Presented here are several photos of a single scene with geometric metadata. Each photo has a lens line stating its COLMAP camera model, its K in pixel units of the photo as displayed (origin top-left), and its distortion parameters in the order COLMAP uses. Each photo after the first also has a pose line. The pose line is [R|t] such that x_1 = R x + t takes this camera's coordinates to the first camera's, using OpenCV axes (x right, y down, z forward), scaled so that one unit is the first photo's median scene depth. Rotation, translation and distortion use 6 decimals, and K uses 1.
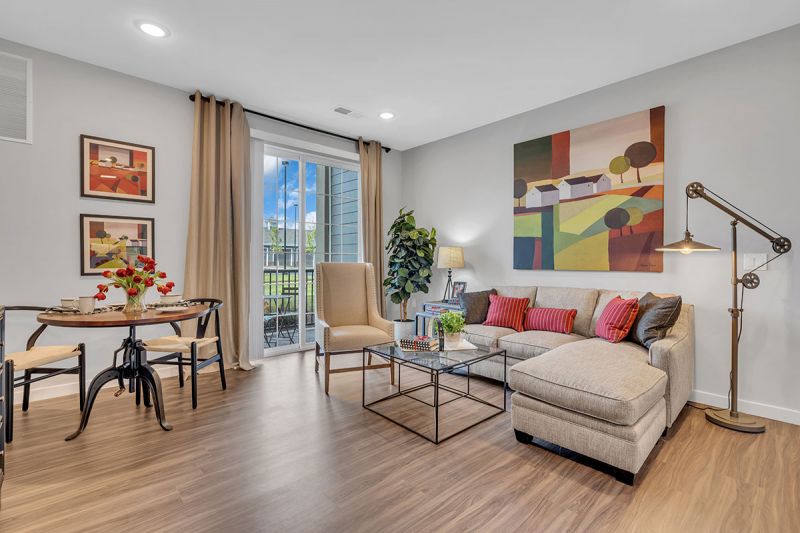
lens RADIAL K [[369.3, 0, 402.9], [0, 369.3, 262.2], [0, 0, 1]] dist [0.000196, 0.000146]
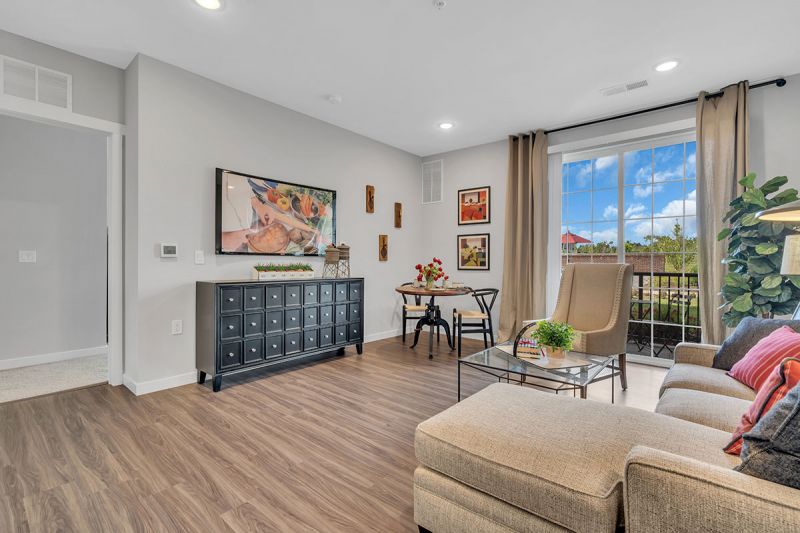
lens RADIAL K [[369.3, 0, 402.9], [0, 369.3, 262.2], [0, 0, 1]] dist [0.000196, 0.000146]
pose [[0.122385, 0.000853, -0.992482, 0.796208], [-0.004643, 0.999989, 0.000287, -0.000100], [0.992472, 0.004573, 0.122388, 0.483132]]
